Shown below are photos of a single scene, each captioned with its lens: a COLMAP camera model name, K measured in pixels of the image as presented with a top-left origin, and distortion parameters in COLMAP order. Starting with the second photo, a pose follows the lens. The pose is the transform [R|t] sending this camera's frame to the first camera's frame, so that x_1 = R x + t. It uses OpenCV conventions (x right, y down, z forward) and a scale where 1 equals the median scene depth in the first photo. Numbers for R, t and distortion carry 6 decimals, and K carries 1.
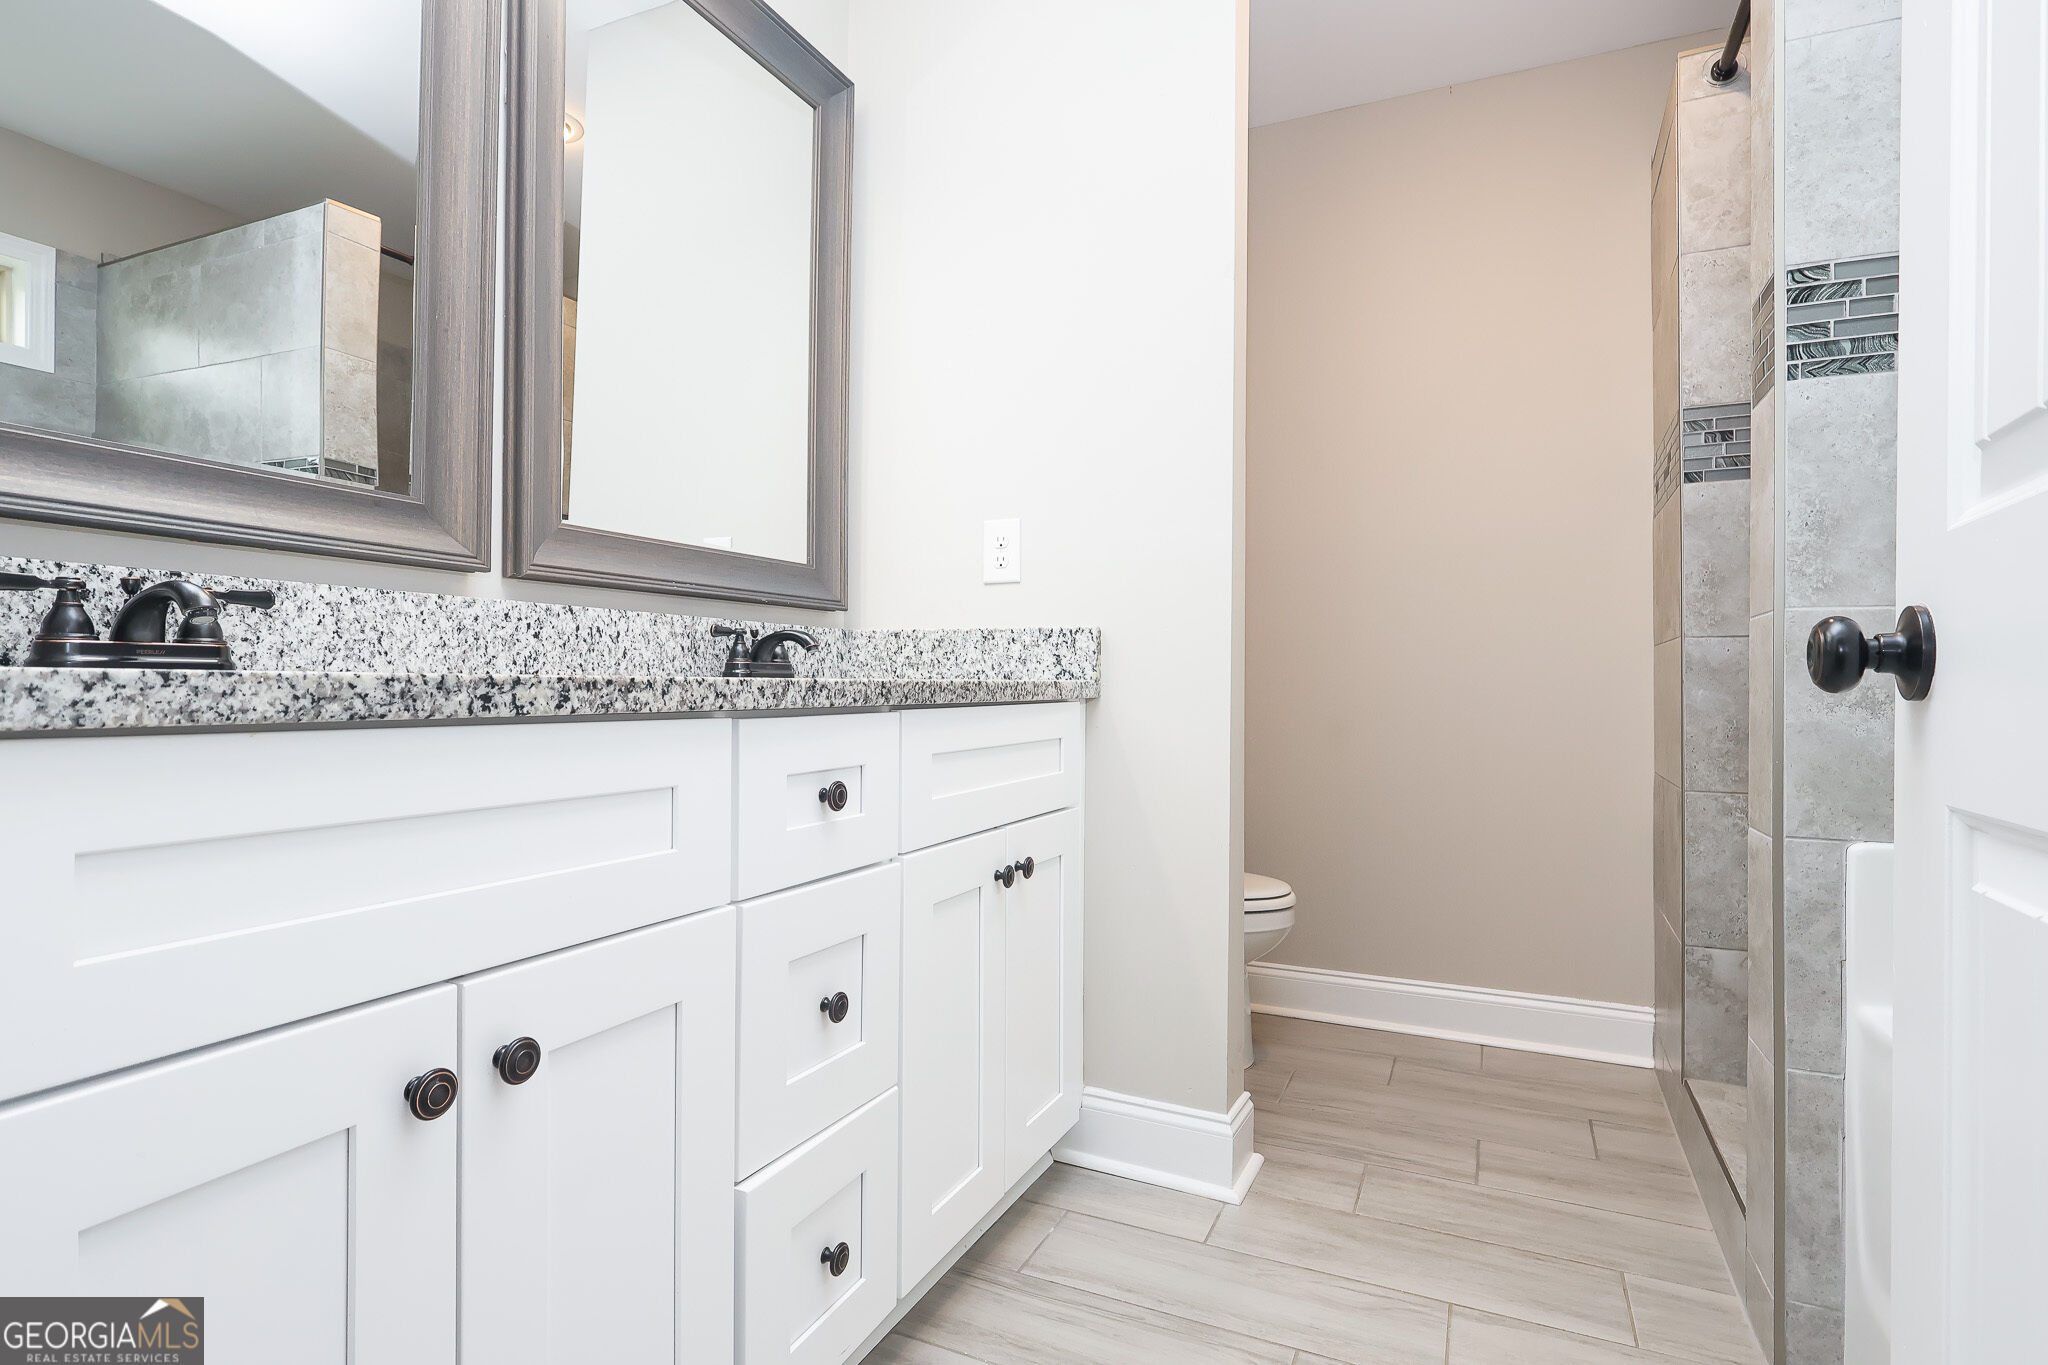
lens RADIAL K [[1042.5, 0, 1026.6], [0, 1042.5, 681.3], [0, 0, 1]] dist [-0.000414, -0.000153]
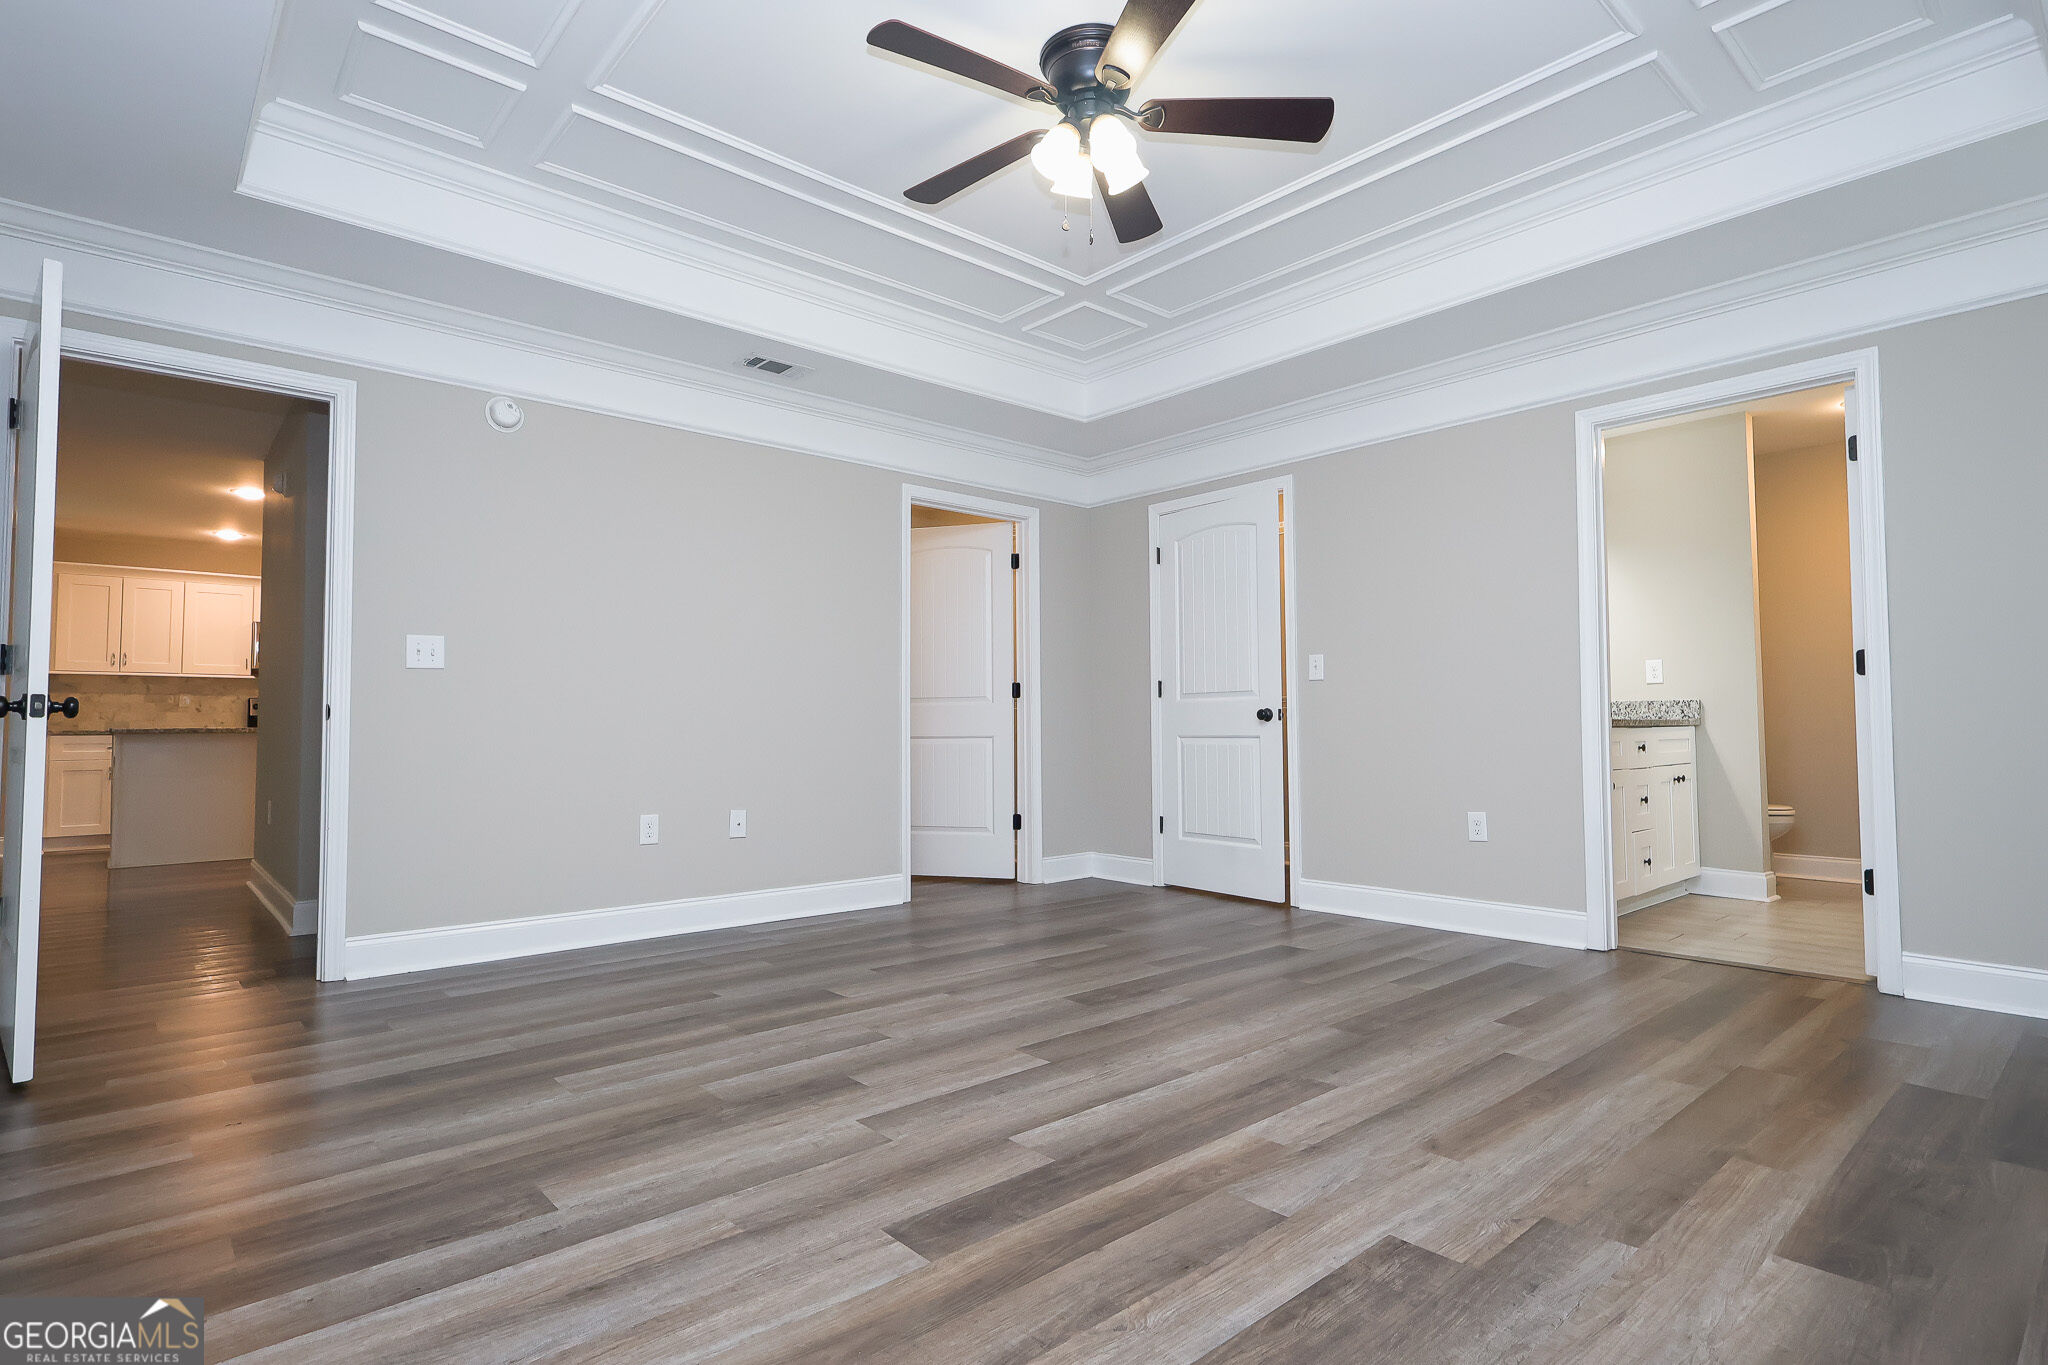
lens RADIAL K [[1042.5, 0, 1026.6], [0, 1042.5, 681.3], [0, 0, 1]] dist [-0.000414, -0.000153]
pose [[0.914961, -0.038979, -0.401656, -0.459228], [0.021505, 0.998619, -0.047924, -0.004669], [0.402970, 0.035211, 0.914536, -2.314872]]
